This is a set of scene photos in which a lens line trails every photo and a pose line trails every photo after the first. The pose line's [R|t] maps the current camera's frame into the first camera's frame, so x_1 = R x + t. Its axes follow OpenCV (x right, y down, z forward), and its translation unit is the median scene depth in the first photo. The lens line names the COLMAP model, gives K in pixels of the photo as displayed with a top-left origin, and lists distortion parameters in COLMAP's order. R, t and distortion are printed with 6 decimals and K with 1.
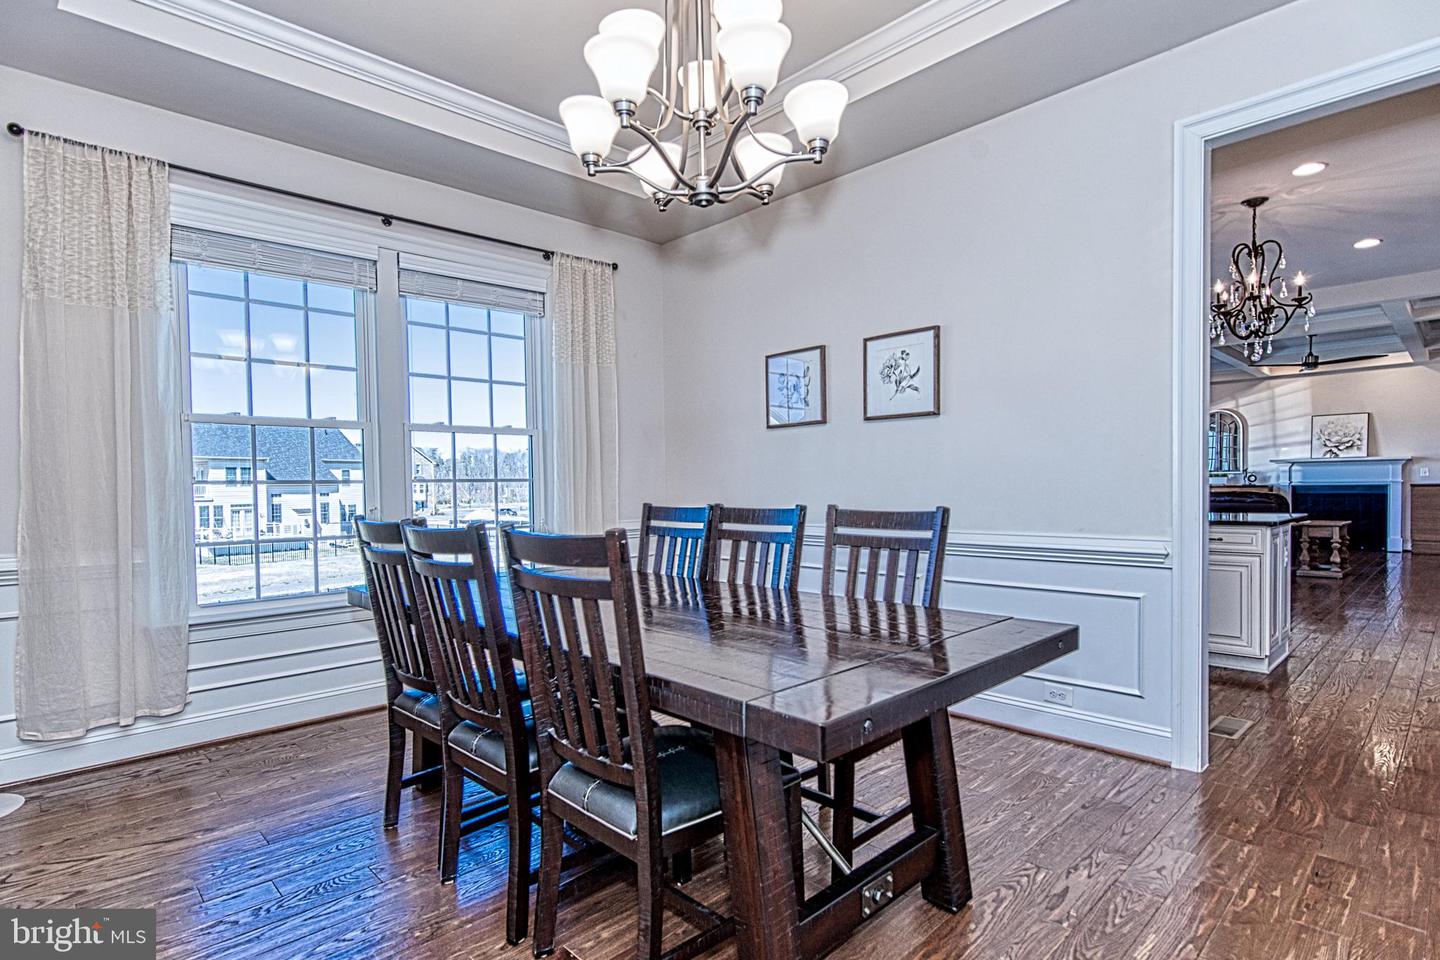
lens RADIAL K [[724.9, 0, 717.1], [0, 724.9, 494.1], [0, 0, 1]] dist [0.000853, 0.000269]
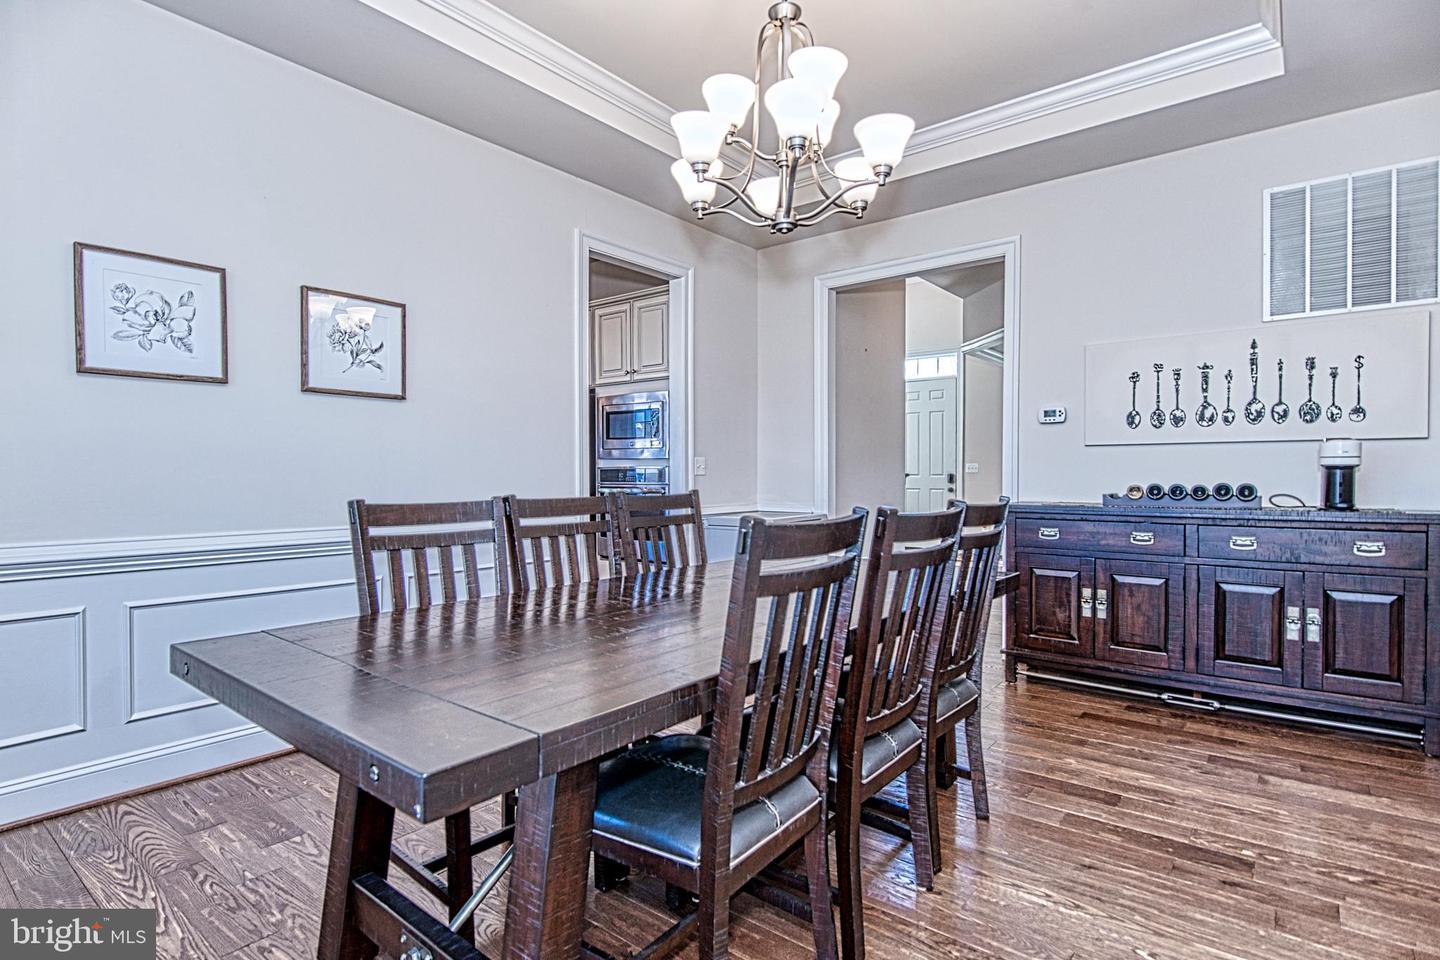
lens RADIAL K [[724.9, 0, 717.2], [0, 724.9, 477.9], [0, 0, 1]] dist [0.000853, 0.000269]
pose [[-0.126796, 0.011151, 0.991866, -0.672977], [0.020311, 0.999756, -0.008644, 0.005461], [-0.991721, 0.019050, -0.126991, 0.737499]]
